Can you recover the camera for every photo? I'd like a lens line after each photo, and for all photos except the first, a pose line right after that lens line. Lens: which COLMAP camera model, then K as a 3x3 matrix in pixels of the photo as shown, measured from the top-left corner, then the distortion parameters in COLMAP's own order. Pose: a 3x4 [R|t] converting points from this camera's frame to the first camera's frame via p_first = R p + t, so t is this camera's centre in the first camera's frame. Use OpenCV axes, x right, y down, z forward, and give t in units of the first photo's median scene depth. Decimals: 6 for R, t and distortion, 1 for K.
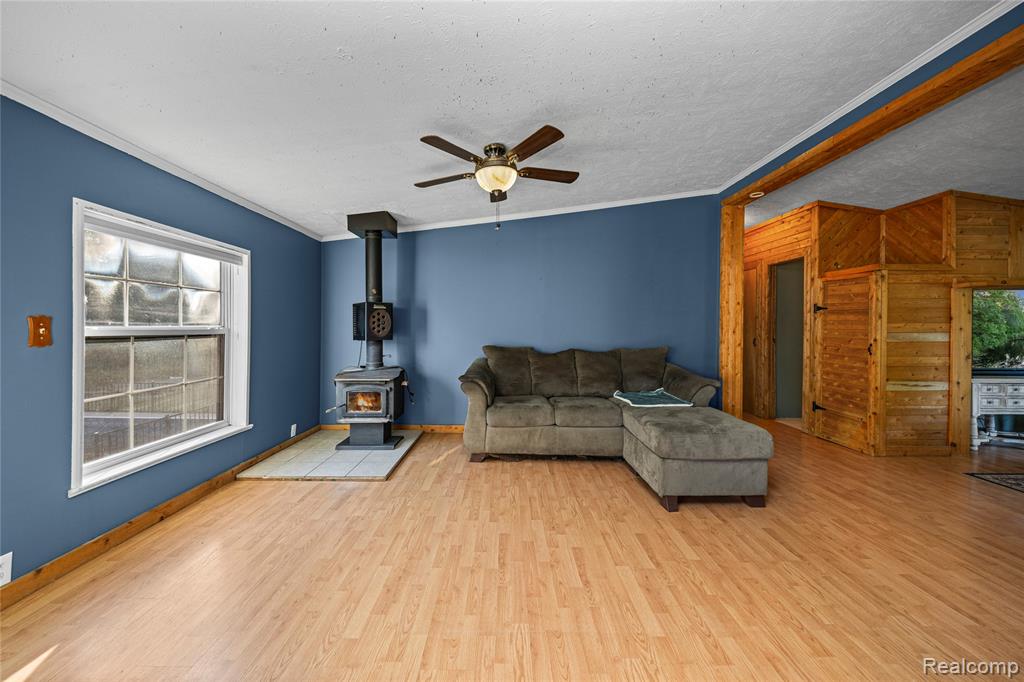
lens RADIAL K [[399.2, 0, 516.2], [0, 399.2, 328.8], [0, 0, 1]] dist [-0.000657, -0.000261]
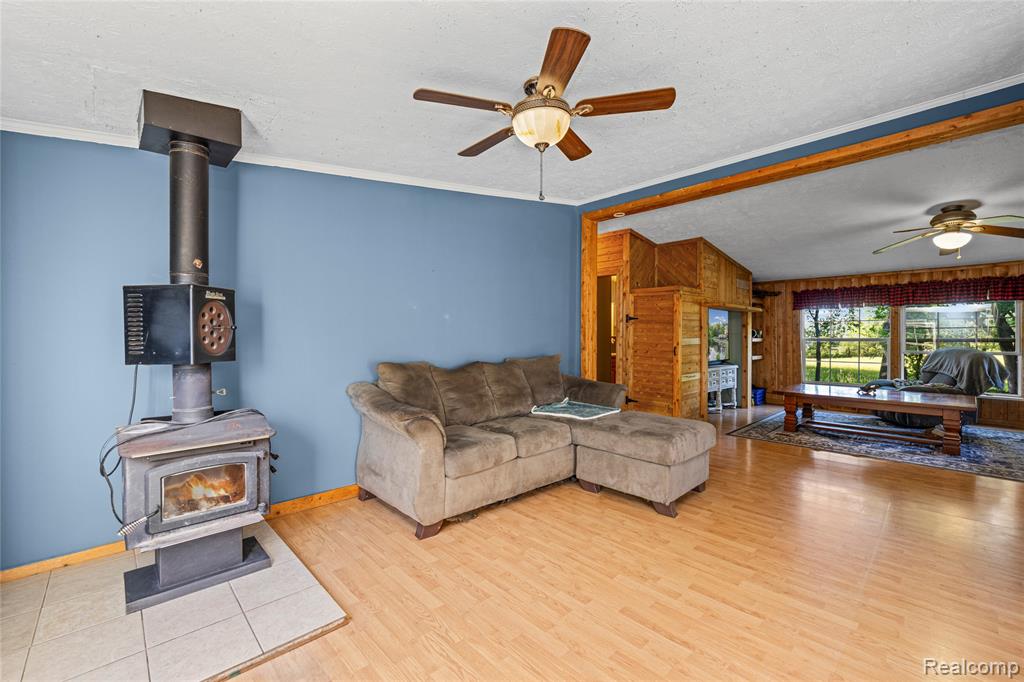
lens RADIAL K [[431.1, 0, 539.8], [0, 431.1, 341.5], [0, 0, 1]] dist [-0.008096, -0.000247]
pose [[0.714767, -0.014471, 0.699212, -0.404831], [0.005027, 0.999866, 0.015555, -0.003620], [-0.699344, -0.007604, 0.714745, 0.306493]]
